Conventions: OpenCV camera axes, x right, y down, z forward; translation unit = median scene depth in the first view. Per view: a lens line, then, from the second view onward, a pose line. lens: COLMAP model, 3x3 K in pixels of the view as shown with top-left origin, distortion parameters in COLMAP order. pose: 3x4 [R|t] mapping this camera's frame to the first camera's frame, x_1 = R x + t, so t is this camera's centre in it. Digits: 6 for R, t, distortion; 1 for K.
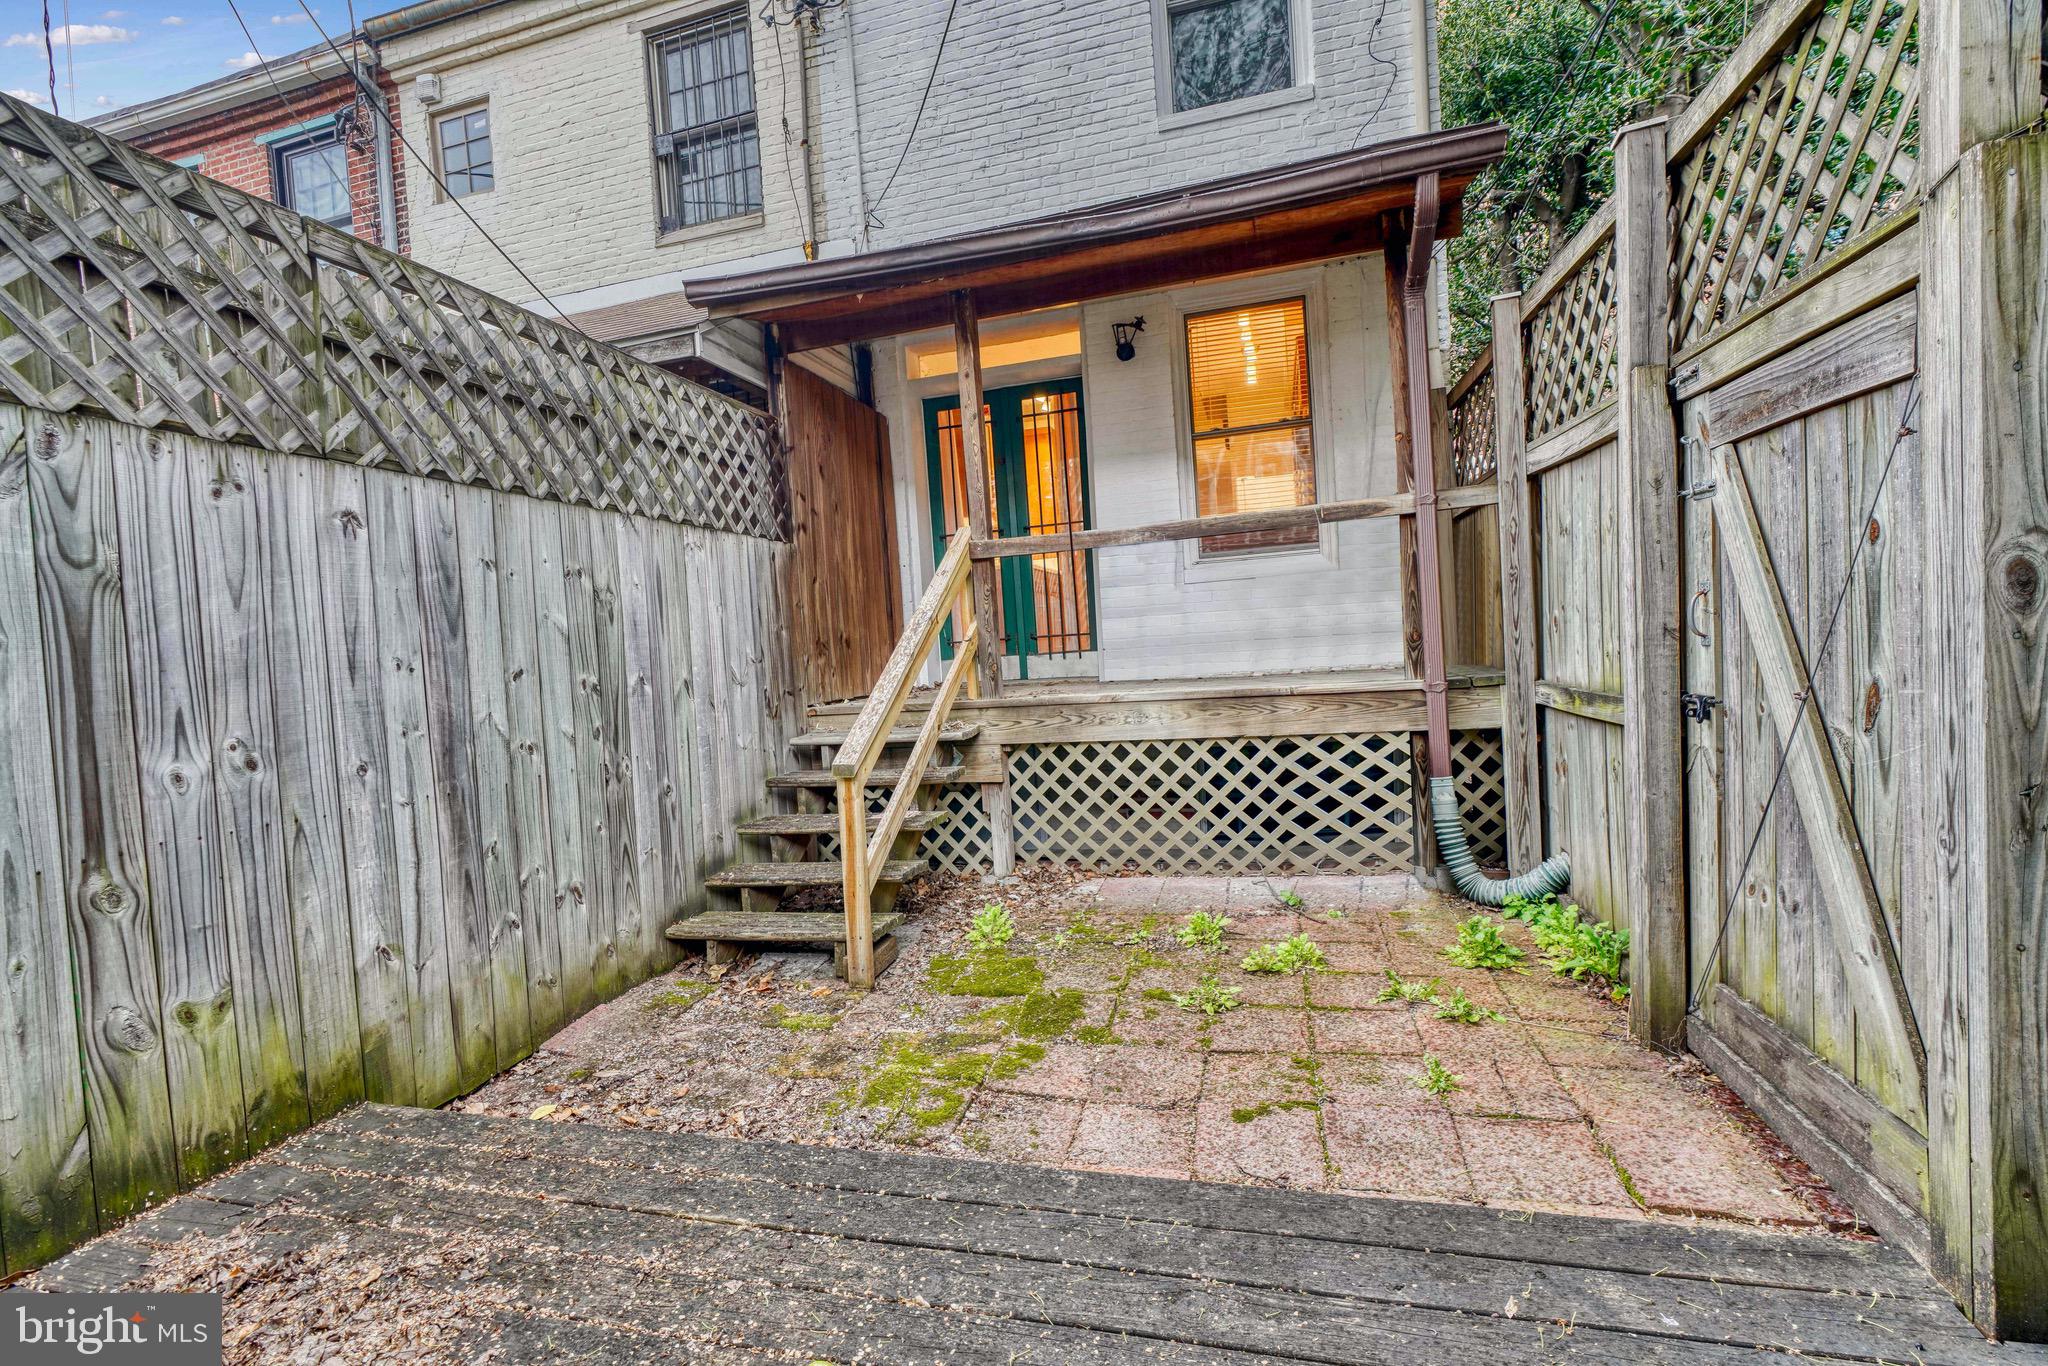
lens RADIAL K [[917.5, 0, 1010.3], [0, 917.5, 686.2], [0, 0, 1]] dist [-0.008549, 0.001209]
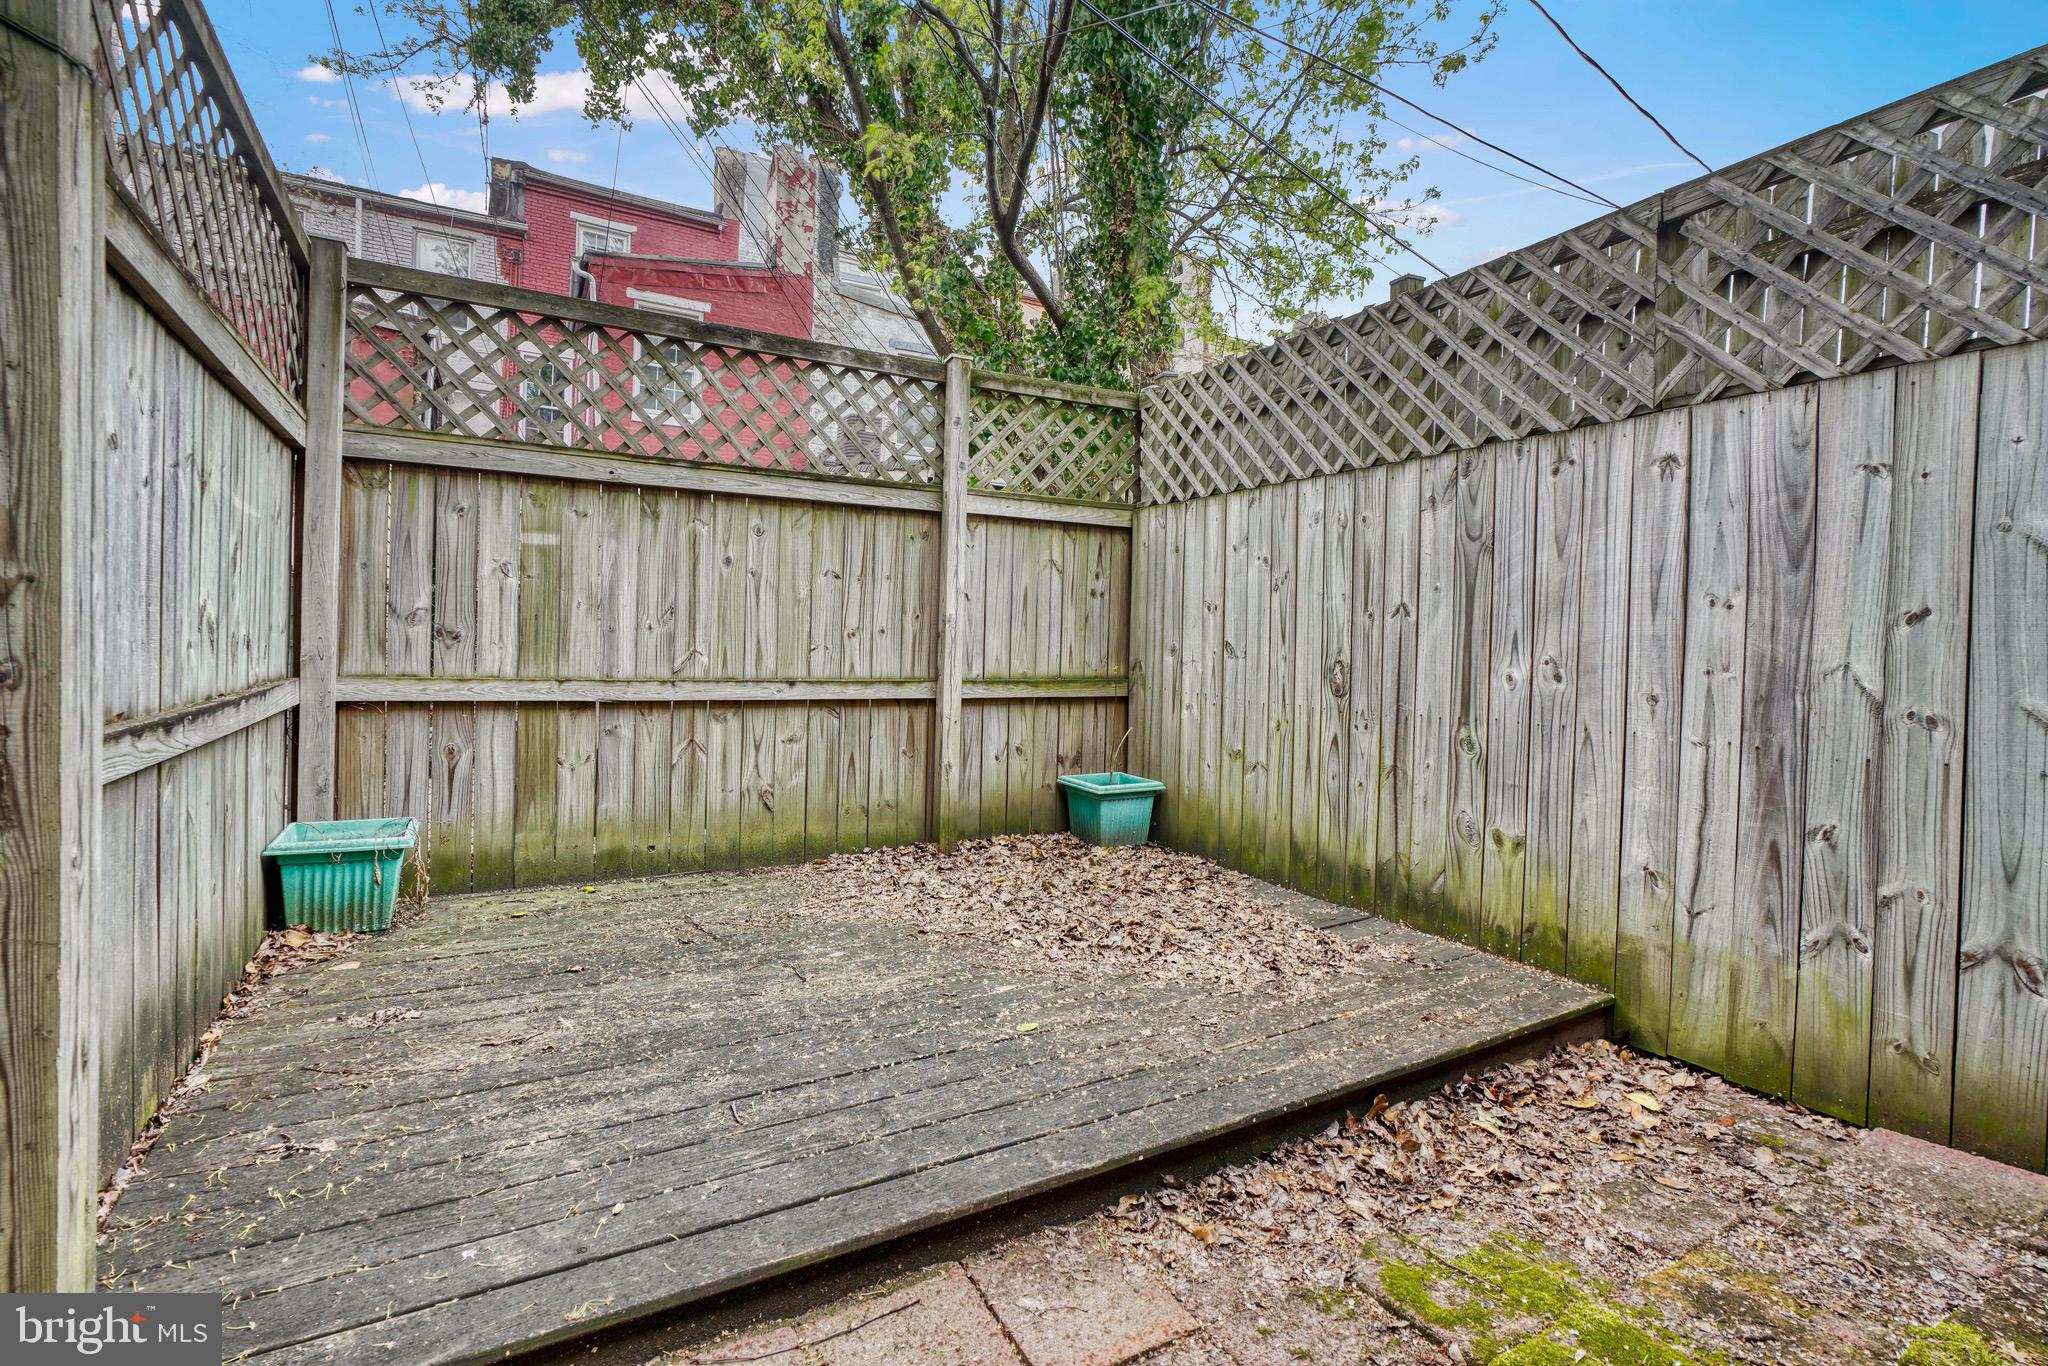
lens RADIAL K [[898.7, 0, 1016.7], [0, 898.7, 647.8], [0, 0, 1]] dist [-0.008861, 0.000257]
pose [[-0.696665, 0.052302, -0.715488, 0.560047], [-0.006737, 0.996818, 0.079427, -0.047760], [0.717365, 0.060154, -0.694095, 1.210093]]
